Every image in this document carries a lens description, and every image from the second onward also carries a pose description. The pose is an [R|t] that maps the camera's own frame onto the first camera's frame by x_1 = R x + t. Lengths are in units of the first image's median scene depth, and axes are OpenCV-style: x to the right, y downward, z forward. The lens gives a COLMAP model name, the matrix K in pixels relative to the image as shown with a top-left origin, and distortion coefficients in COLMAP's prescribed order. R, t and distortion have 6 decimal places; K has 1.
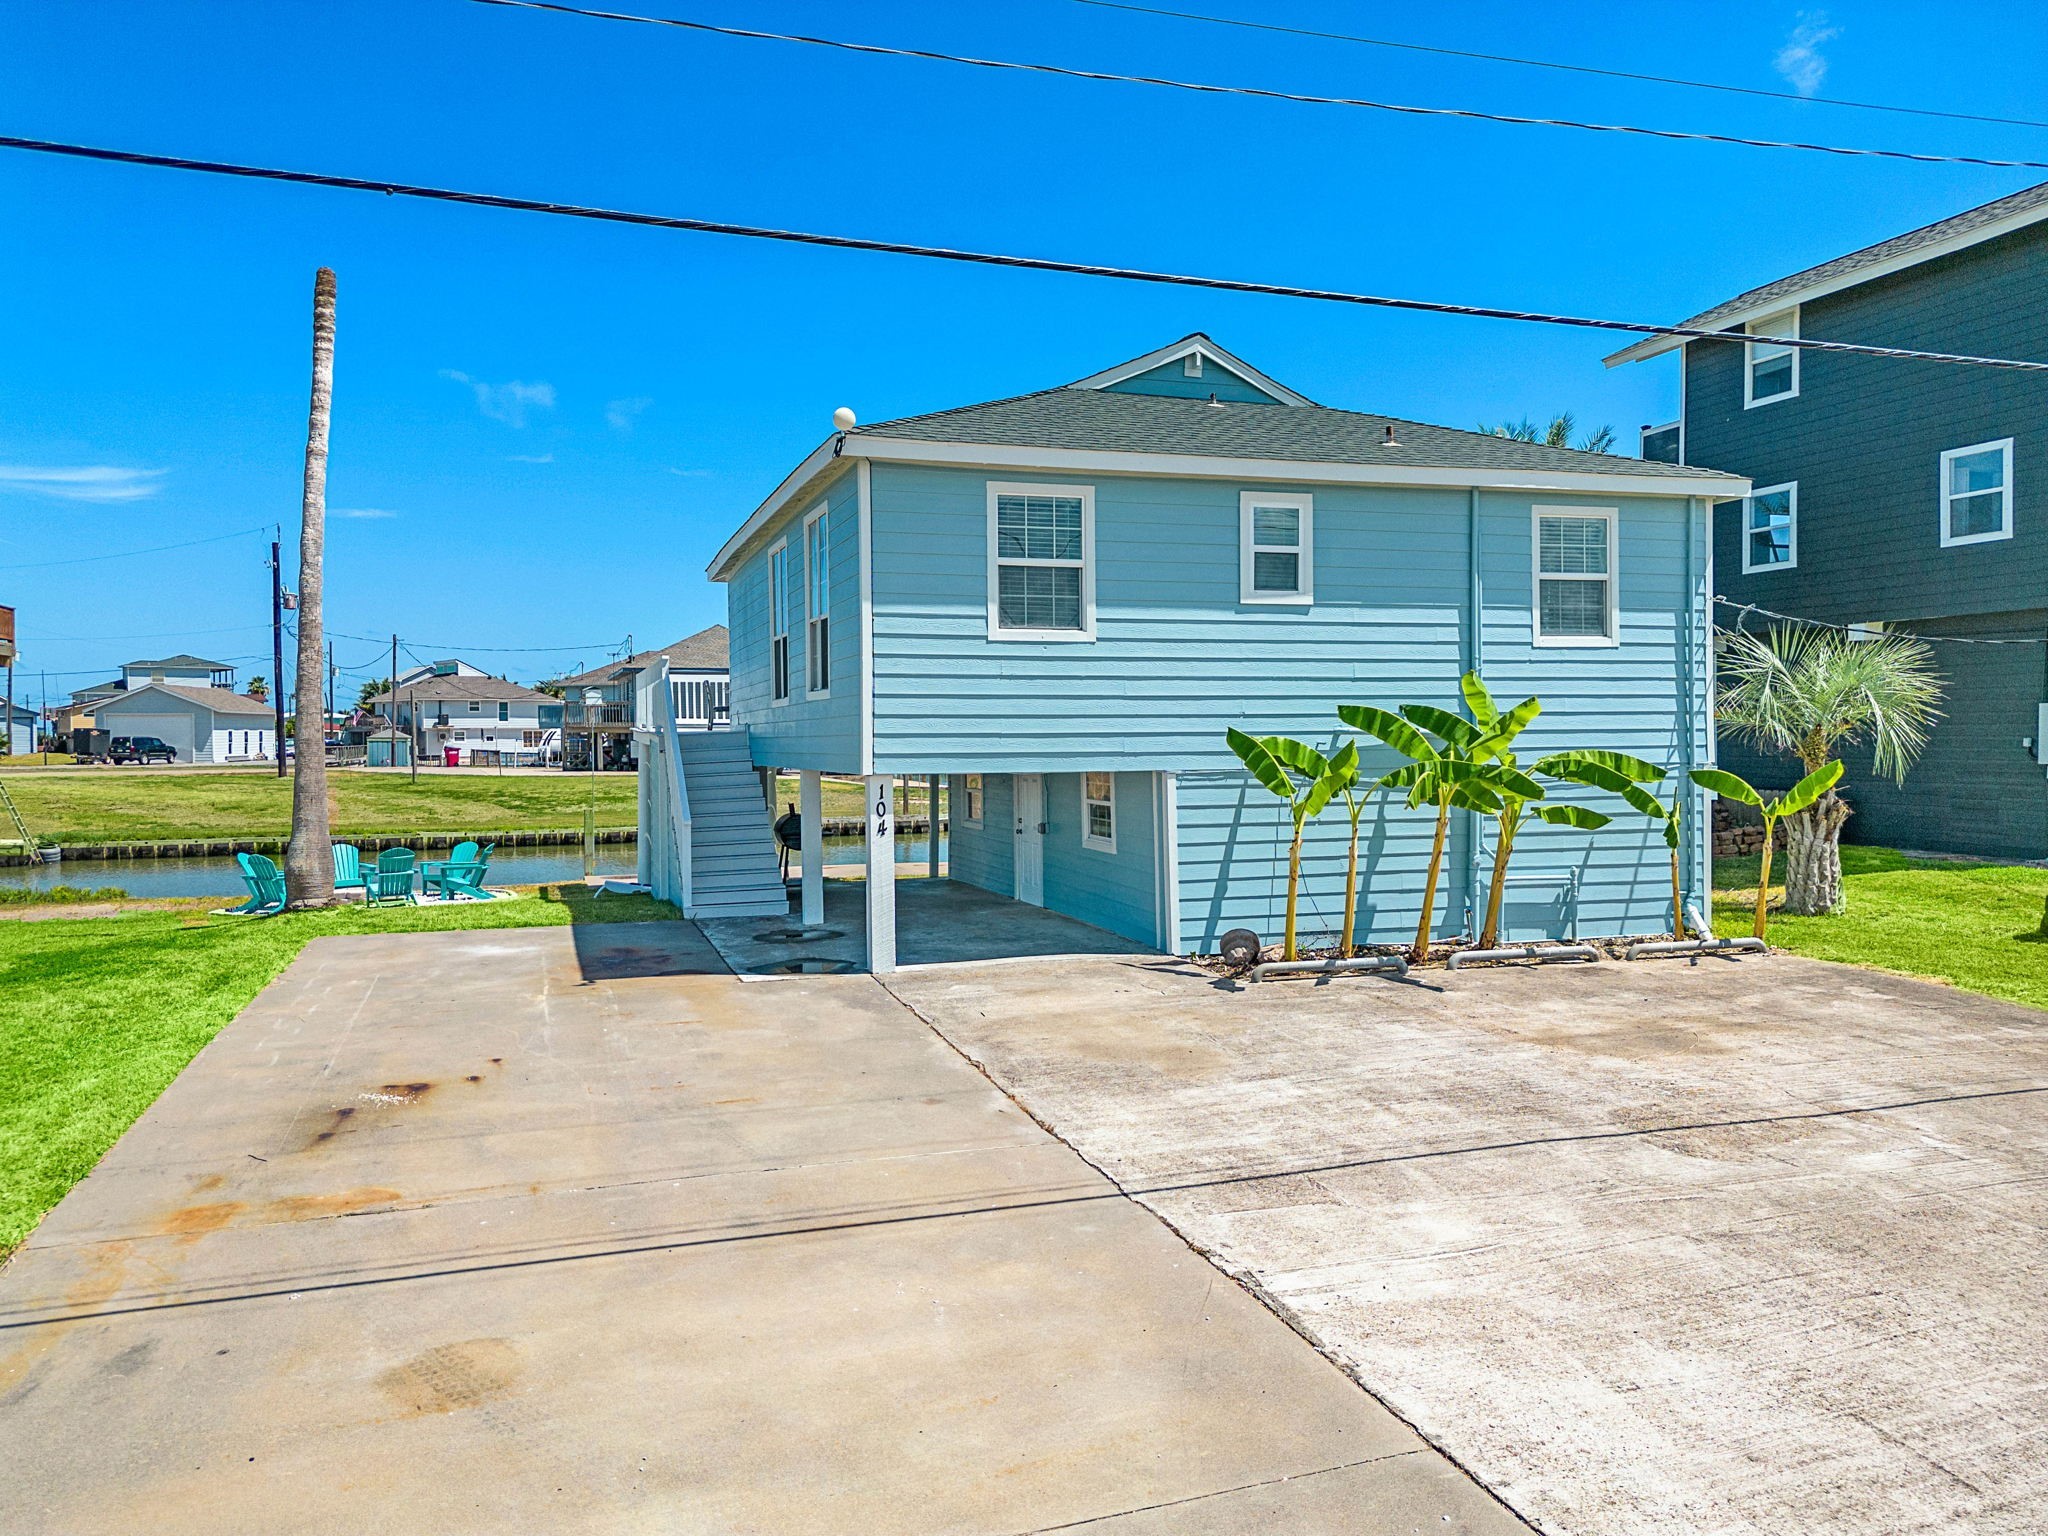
lens RADIAL K [[1448.7, 0, 1024.0], [0, 1448.7, 768.0], [0, 0, 1]] dist [0.069122, -0.071187]
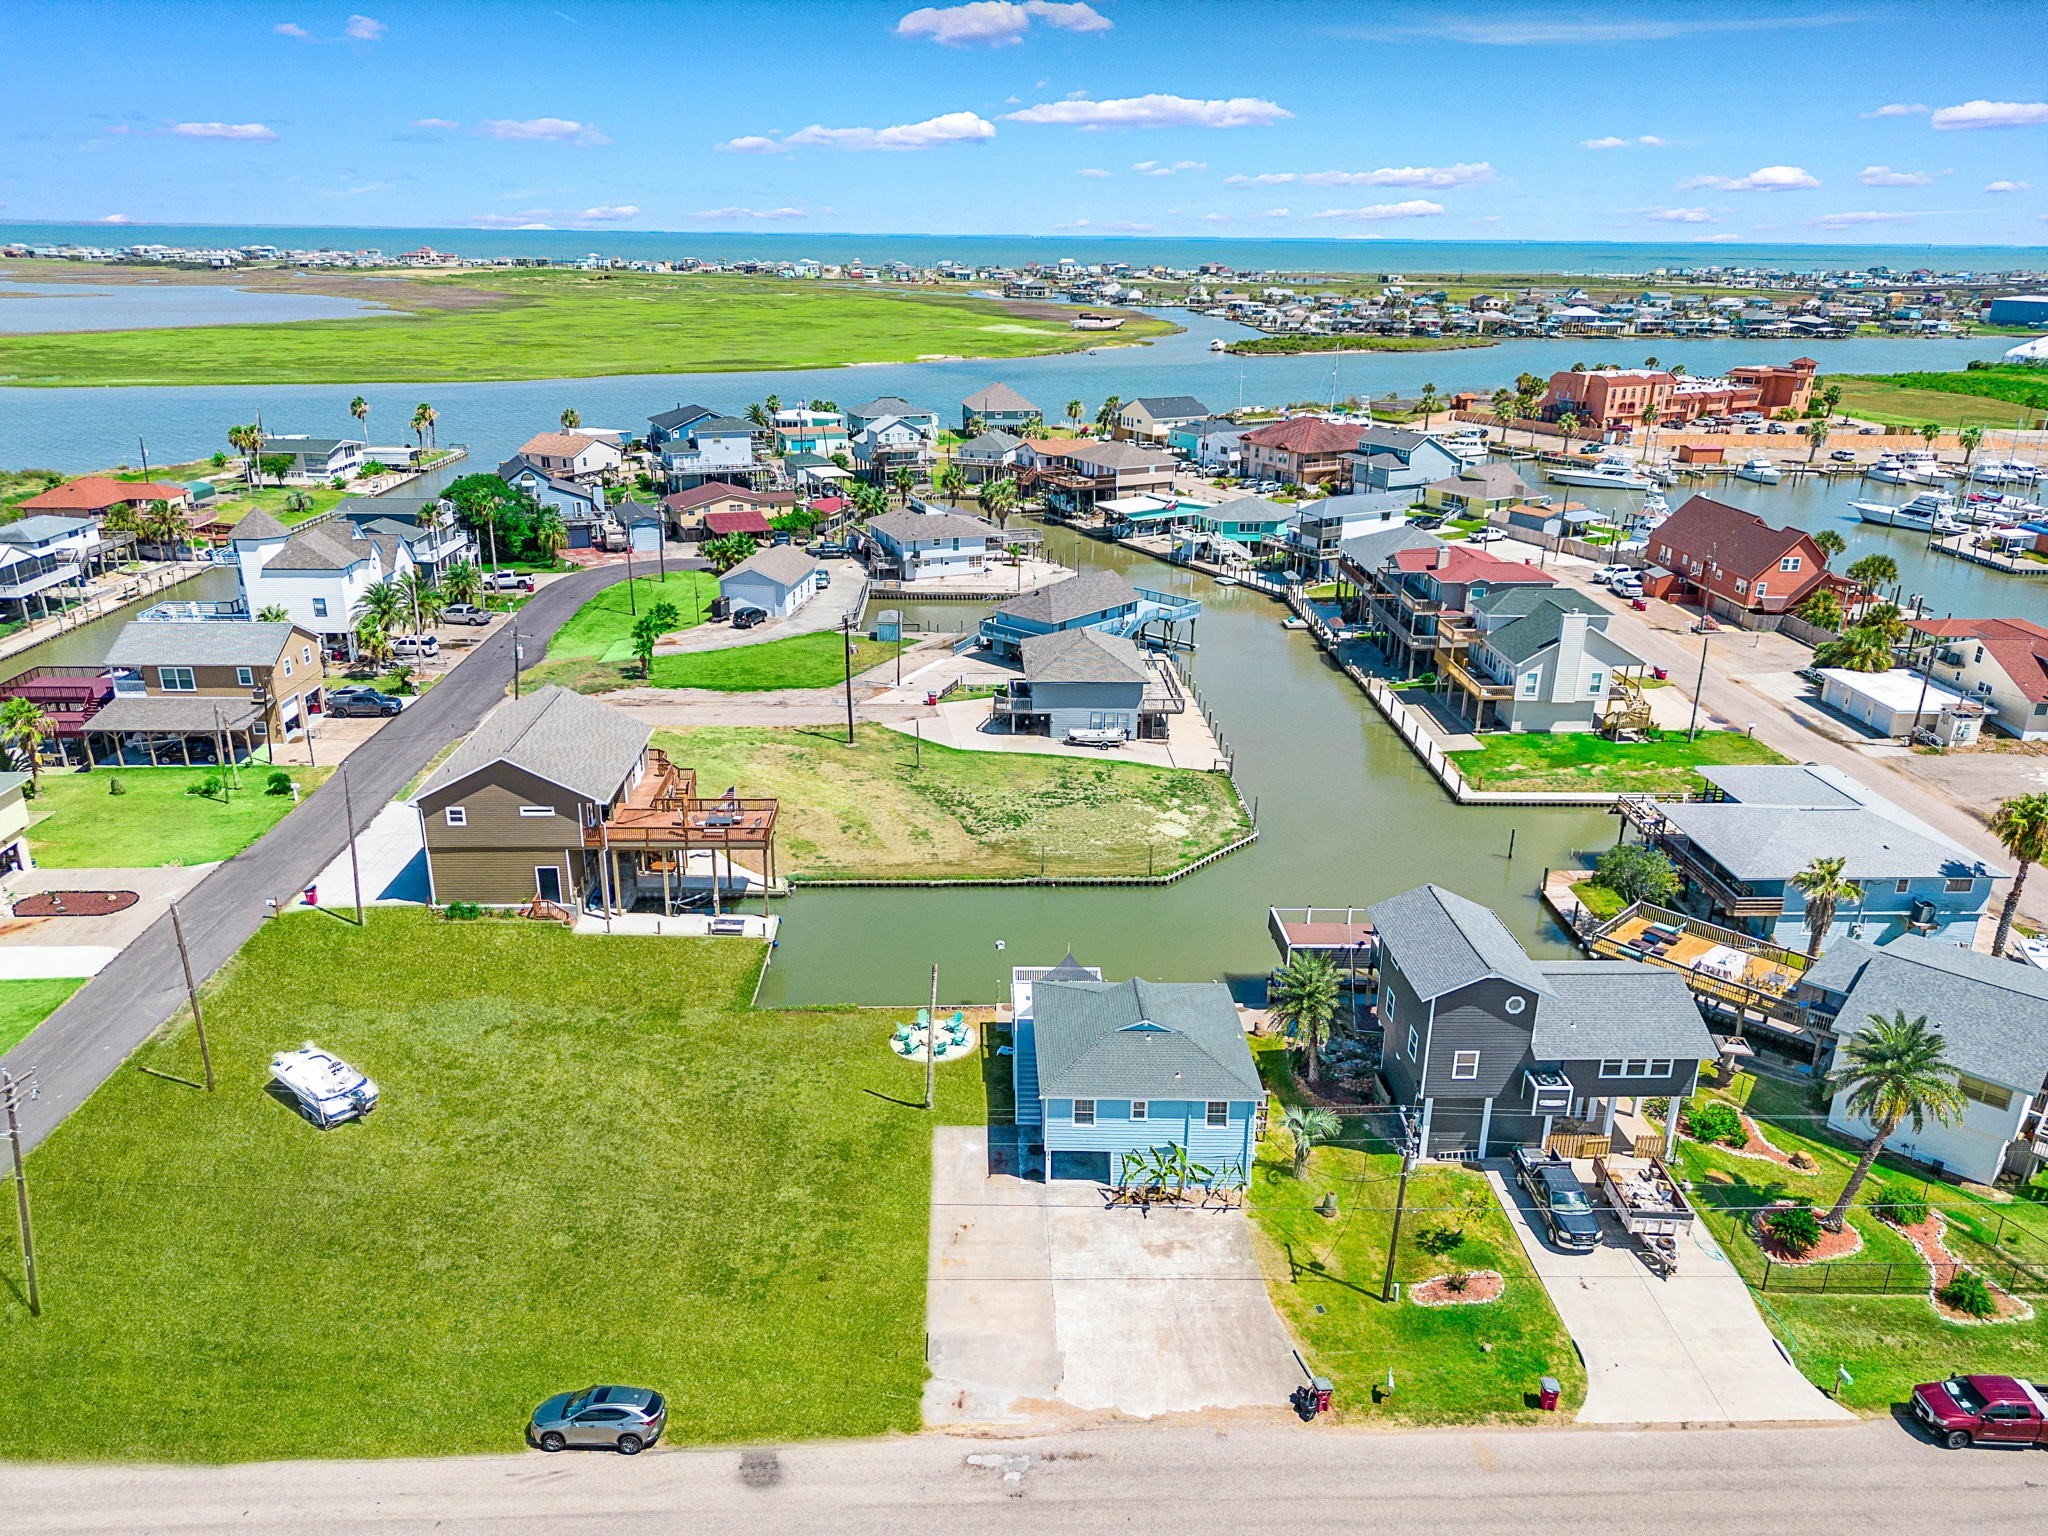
lens RADIAL K [[1448.7, 0, 1024.0], [0, 1448.7, 768.0], [0, 0, 1]] dist [0.069122, -0.071187]
pose [[0.957854, 0.115653, -0.262945, 0.894057], [-0.025708, 0.946210, 0.322529, -2.592999], [0.286103, -0.302176, 0.909305, -2.872248]]
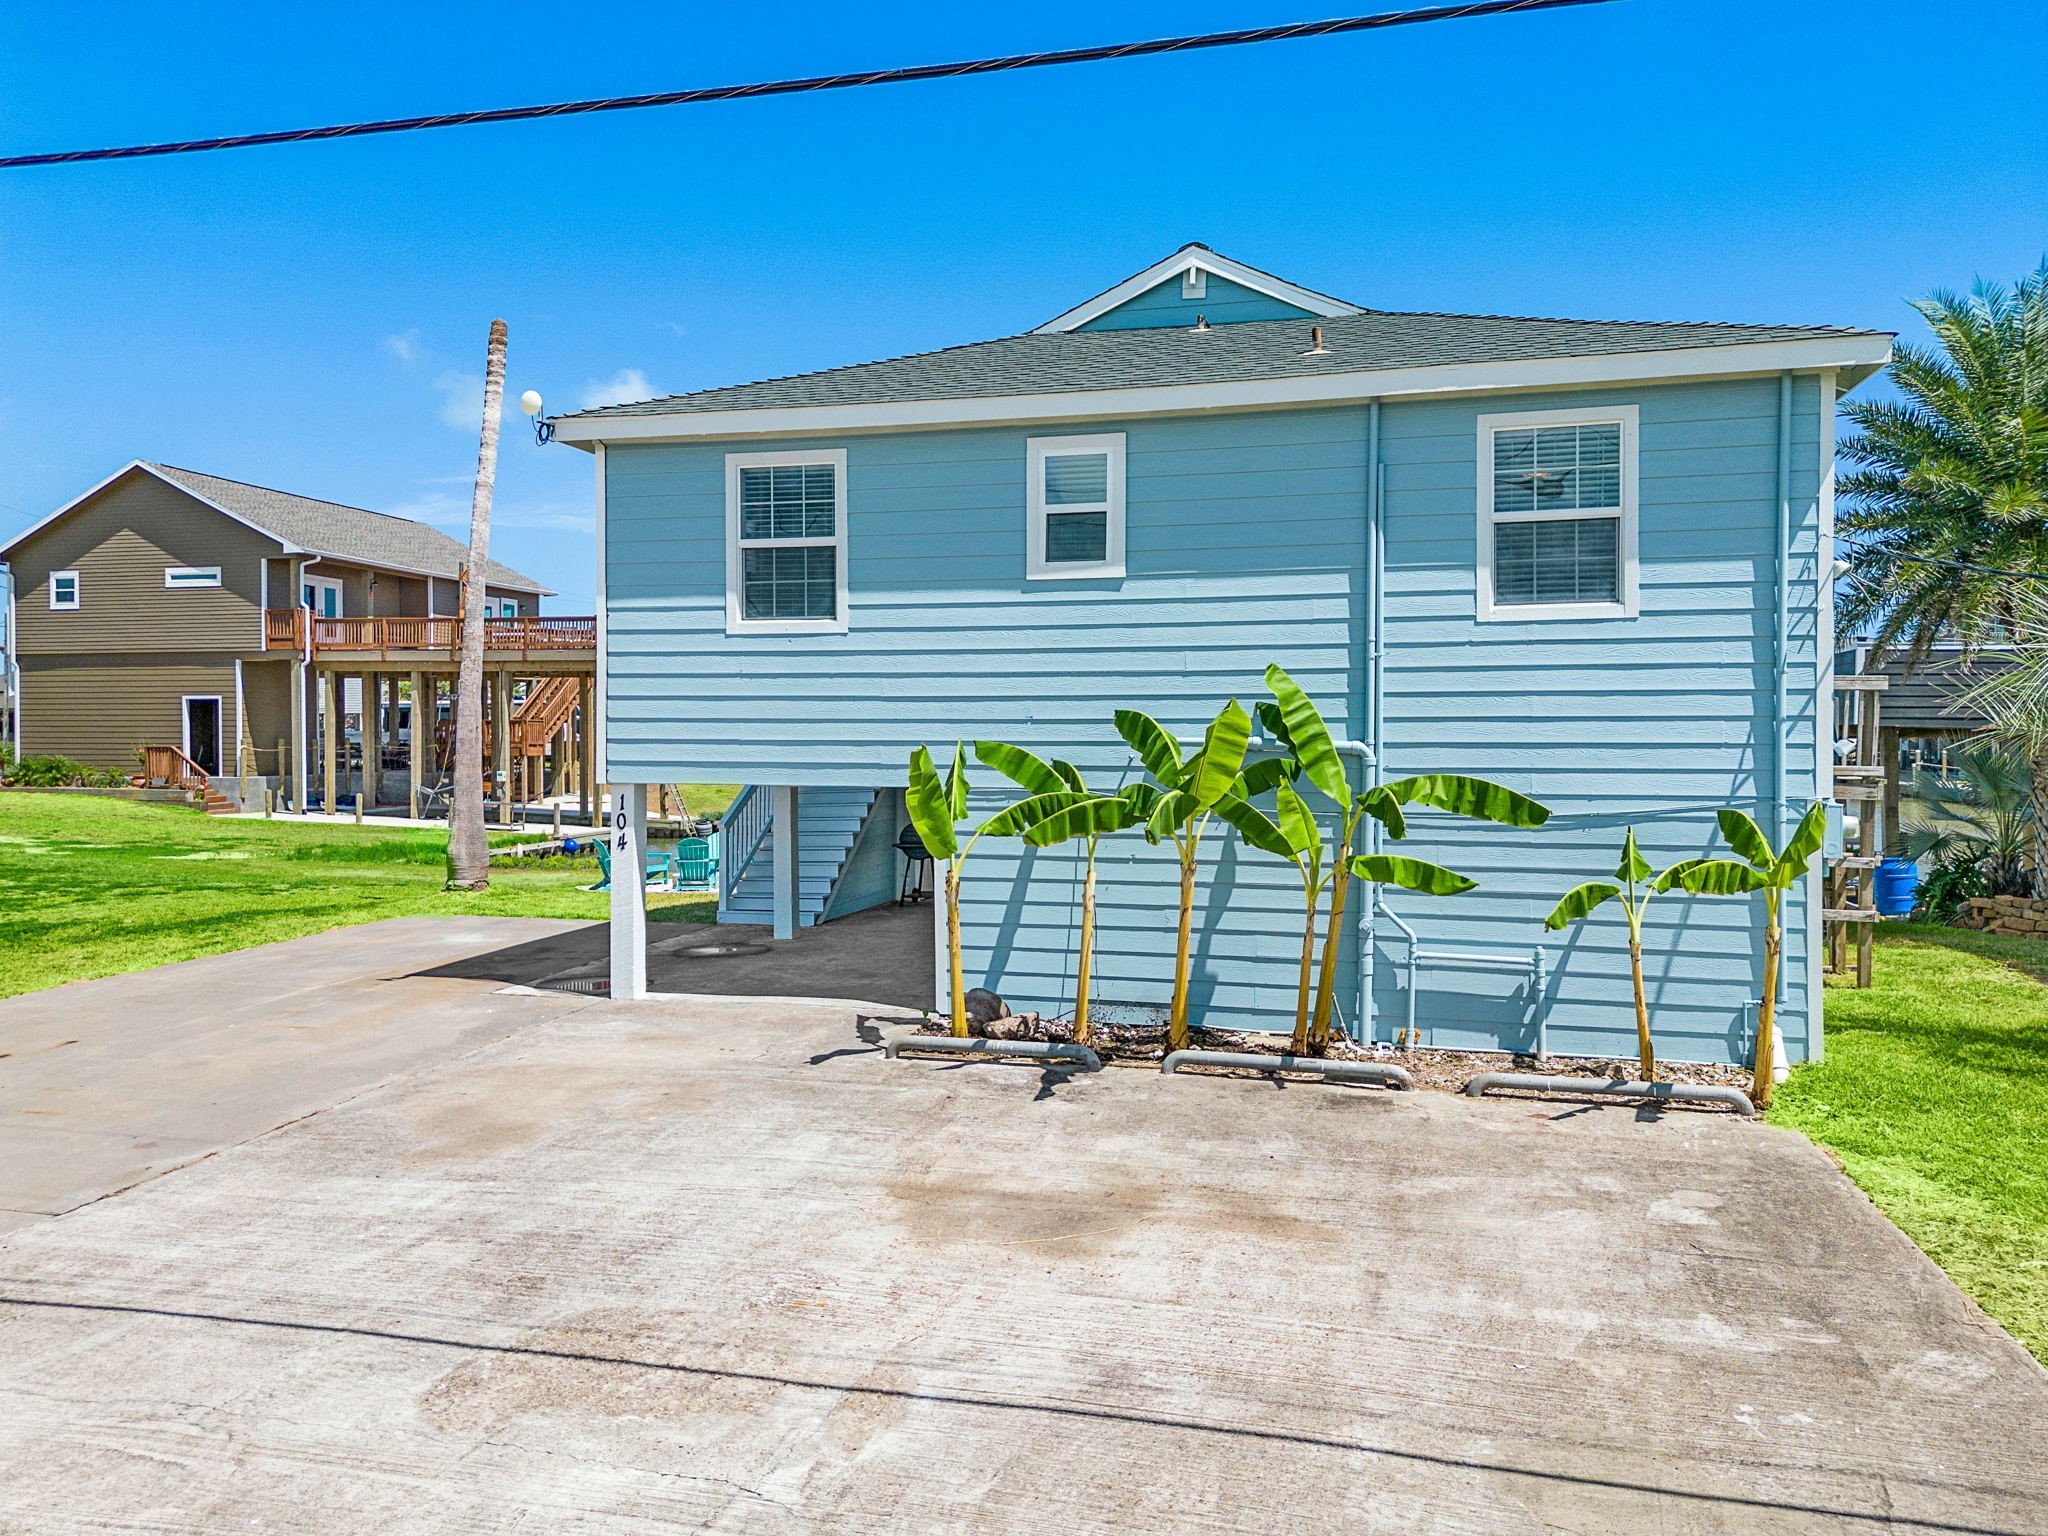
lens RADIAL K [[1448.7, 0, 1024.0], [0, 1448.7, 768.0], [0, 0, 1]] dist [0.069122, -0.071187]
pose [[0.849940, 0.020579, -0.526478, 0.564730], [-0.020514, 0.999772, 0.005962, -0.014778], [0.526481, 0.005733, 0.850168, 0.322961]]
